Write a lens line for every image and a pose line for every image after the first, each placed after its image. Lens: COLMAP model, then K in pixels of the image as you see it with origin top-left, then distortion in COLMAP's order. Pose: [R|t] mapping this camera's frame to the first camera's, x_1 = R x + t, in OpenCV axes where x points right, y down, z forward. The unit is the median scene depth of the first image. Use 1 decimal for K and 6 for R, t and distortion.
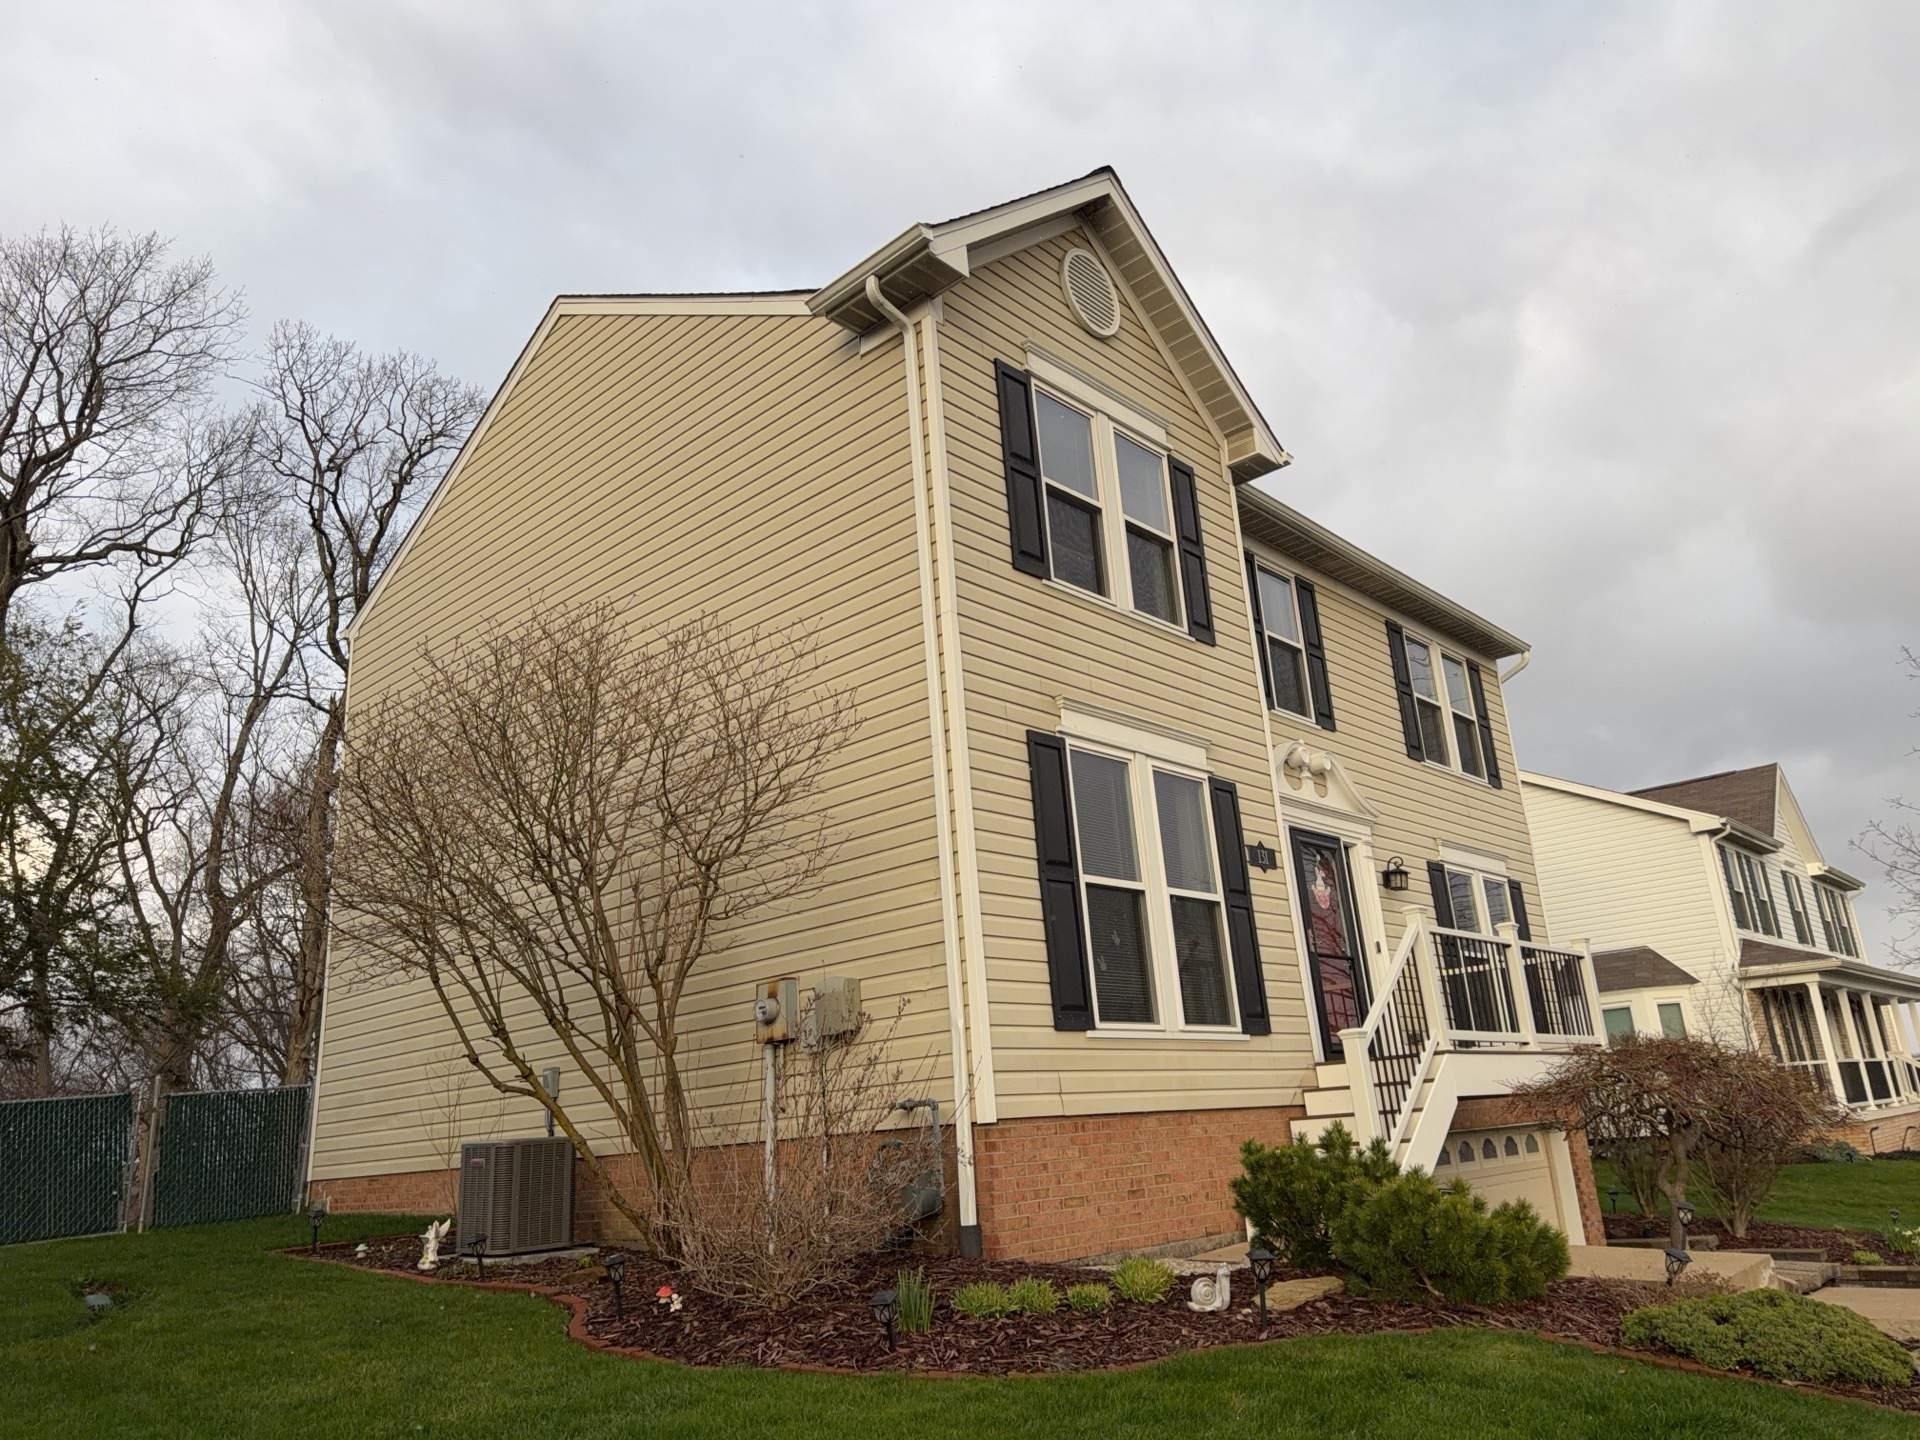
lens RADIAL K [[1349.9, 0, 918.3], [0, 1349.9, 716.7], [0, 0, 1]] dist [0.127522, -0.198039]
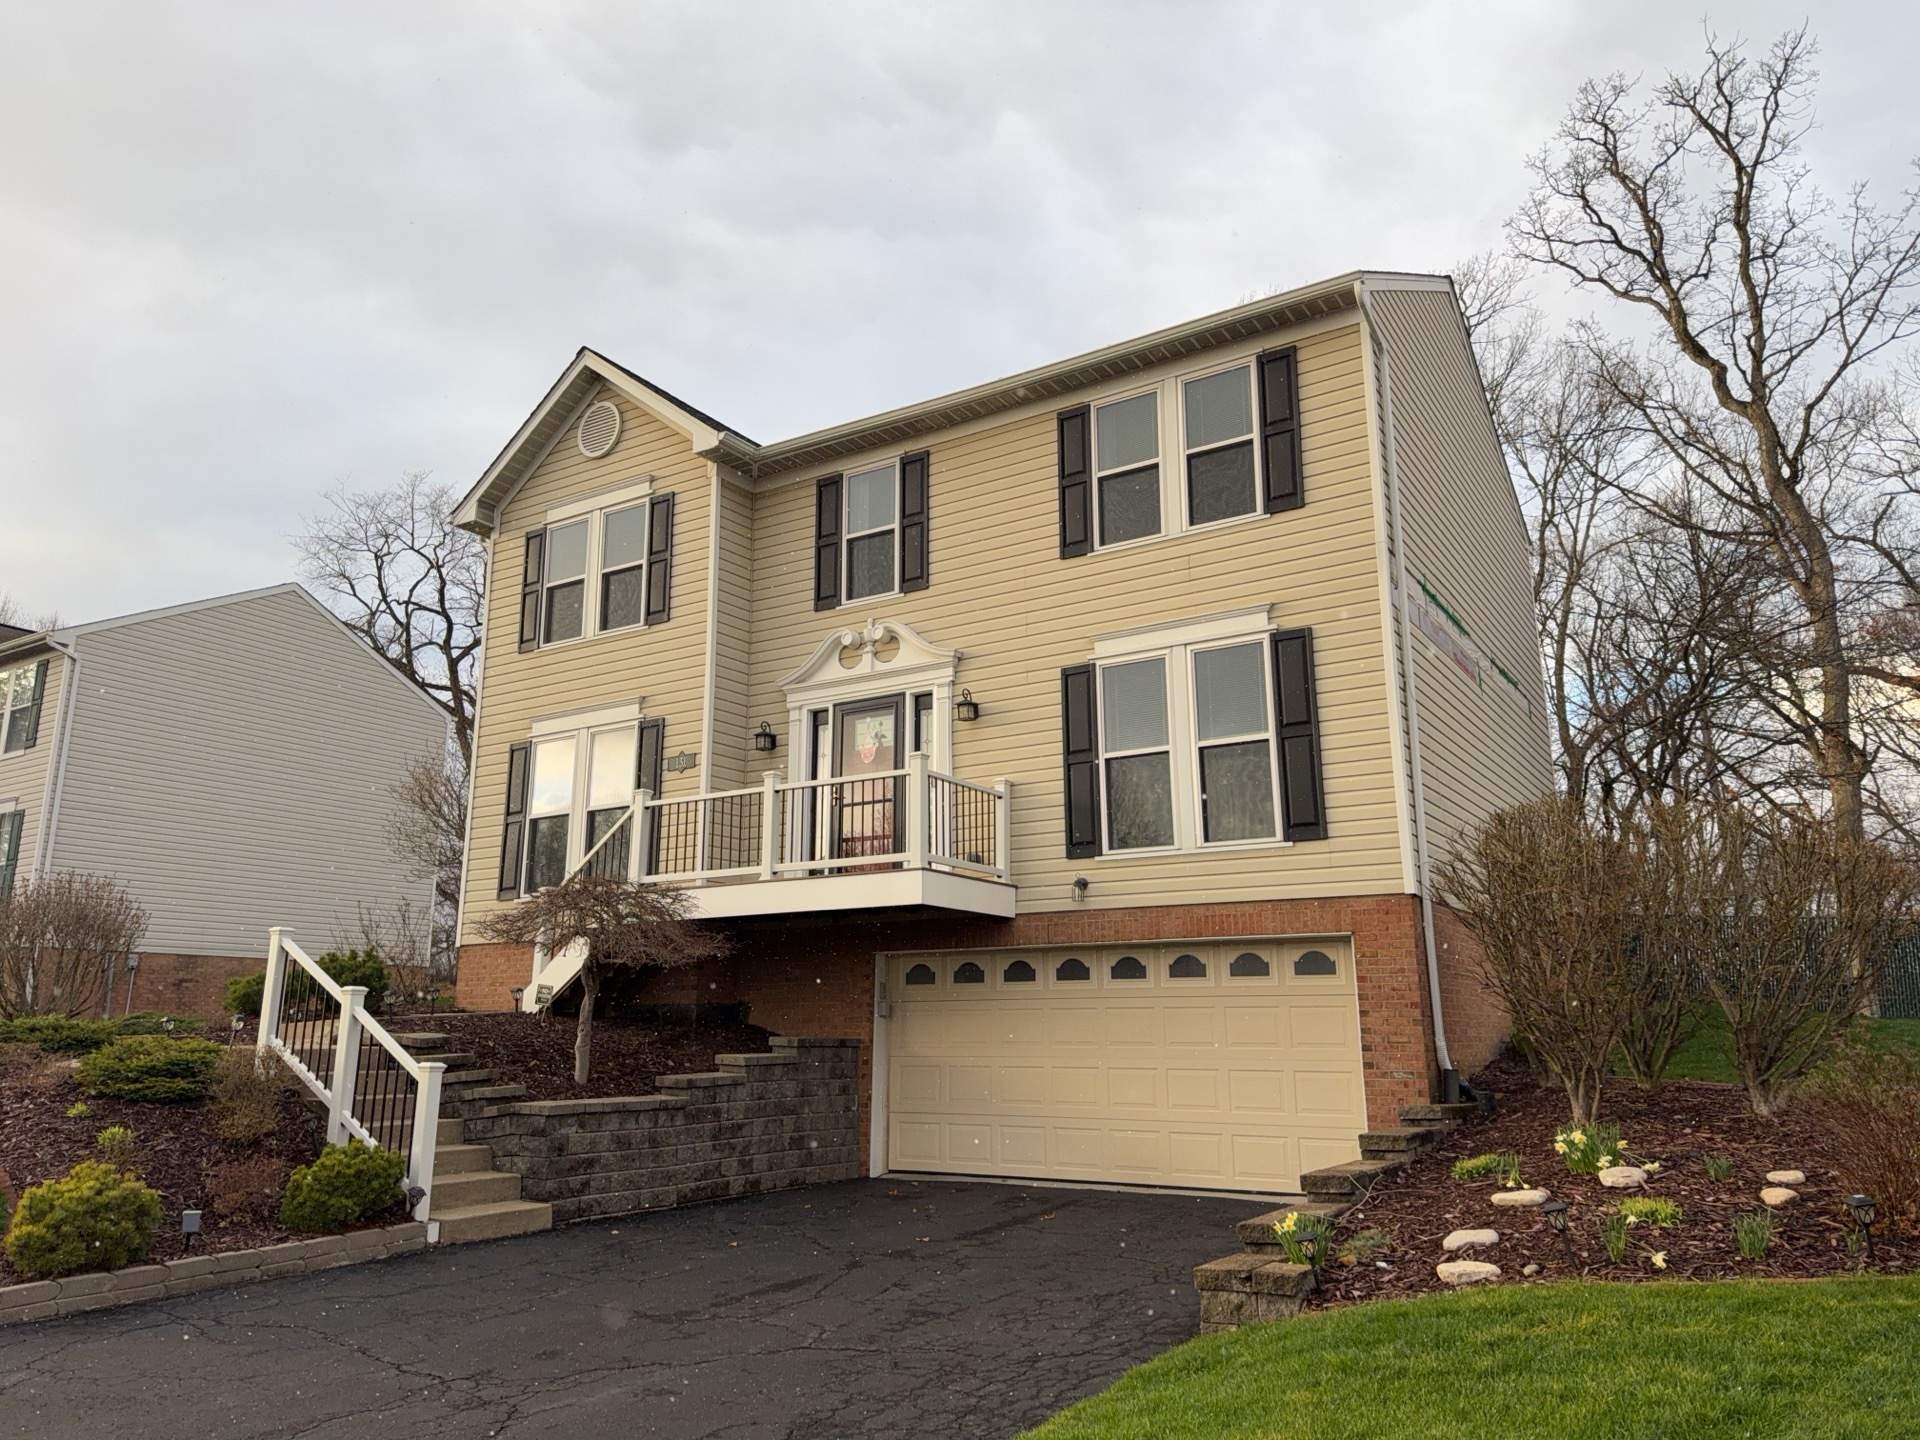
lens RADIAL K [[1349.9, 0, 918.3], [0, 1349.9, 716.7], [0, 0, 1]] dist [0.127522, -0.198039]
pose [[0.186483, -0.169615, -0.967706, 1.691580], [0.280510, 0.953175, -0.113012, 0.289383], [0.941562, -0.250376, 0.225329, 0.931870]]
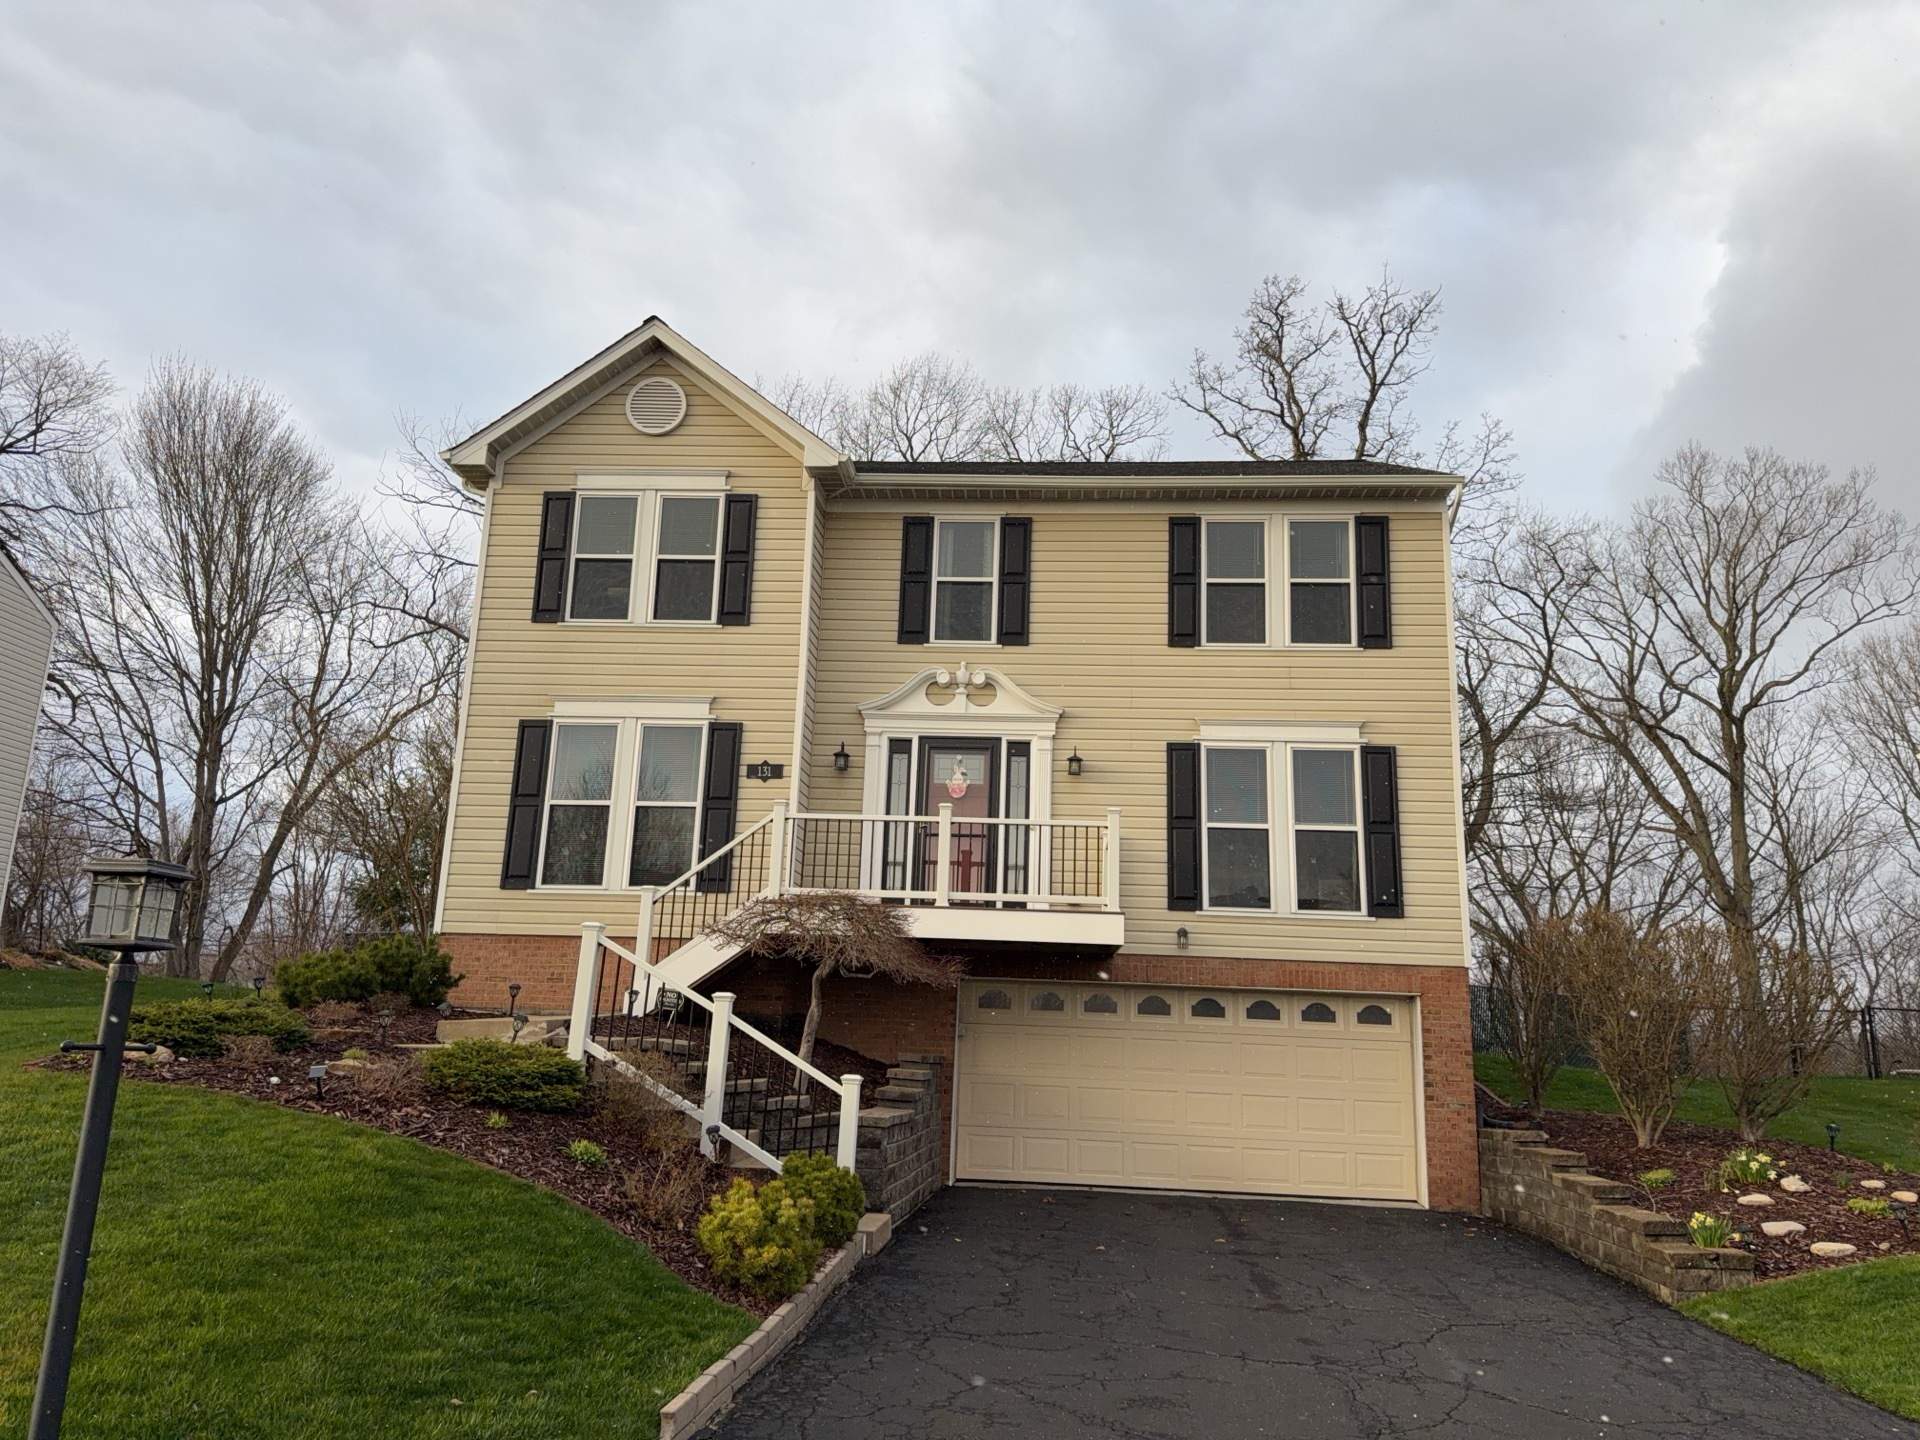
lens RADIAL K [[1371.7, 0, 921.8], [0, 1371.7, 724.5], [0, 0, 1]] dist [0.123292, -0.196680]
pose [[0.626057, -0.098216, -0.773567, 1.479645], [0.157902, 0.987452, 0.002420, 0.077913], [0.763623, -0.123663, 0.633709, 0.224784]]
